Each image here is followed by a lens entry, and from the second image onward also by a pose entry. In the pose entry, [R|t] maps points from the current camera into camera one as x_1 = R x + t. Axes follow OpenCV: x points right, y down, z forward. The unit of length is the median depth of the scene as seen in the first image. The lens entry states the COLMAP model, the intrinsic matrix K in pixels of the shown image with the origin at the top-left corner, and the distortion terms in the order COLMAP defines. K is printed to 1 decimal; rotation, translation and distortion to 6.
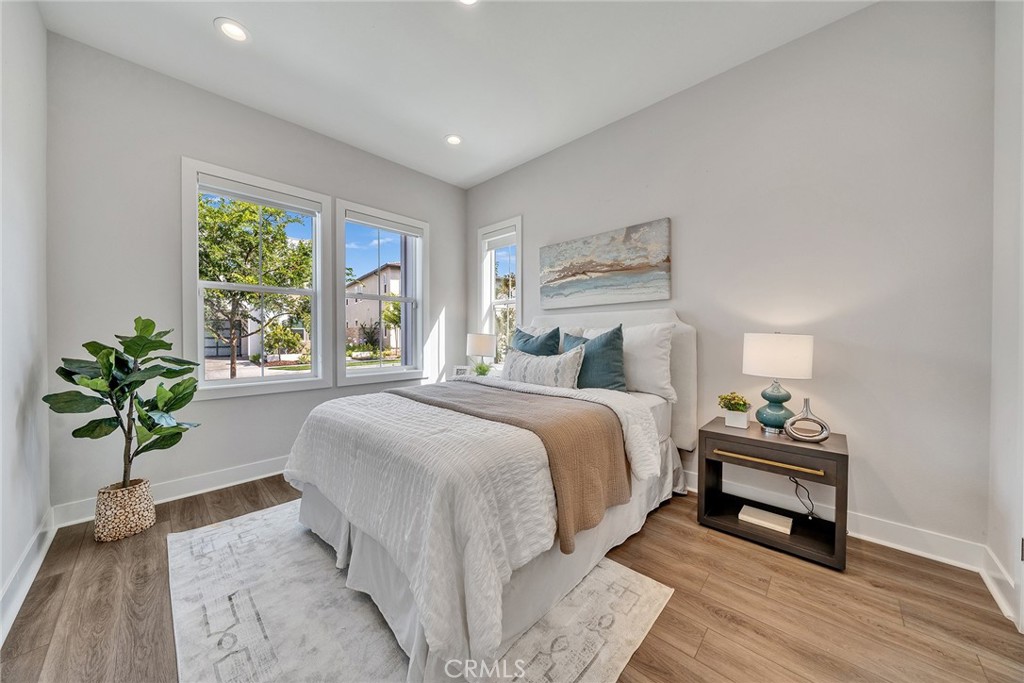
lens RADIAL K [[349.5, 0, 511.8], [0, 349.5, 335.4], [0, 0, 1]] dist [-0.006196, 0.000161]
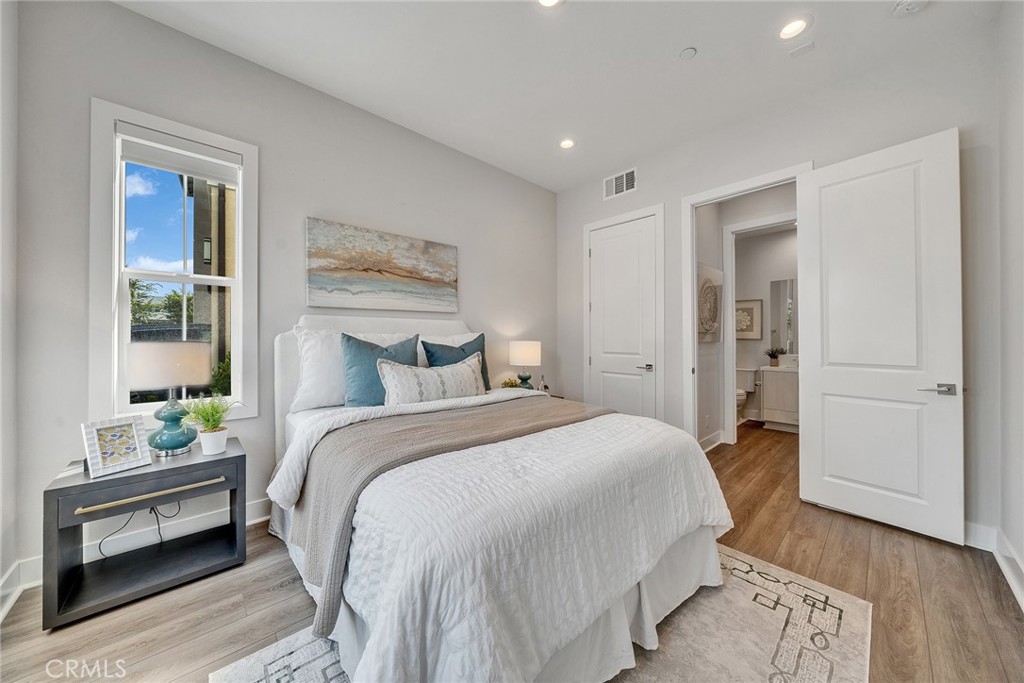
lens RADIAL K [[349.5, 0, 511.8], [0, 349.5, 335.4], [0, 0, 1]] dist [-0.006196, 0.000161]
pose [[0.054563, 0.017589, 0.998355, -0.674706], [0.012125, 0.999759, -0.018277, -0.000530], [-0.998437, 0.013103, 0.054336, 0.661575]]
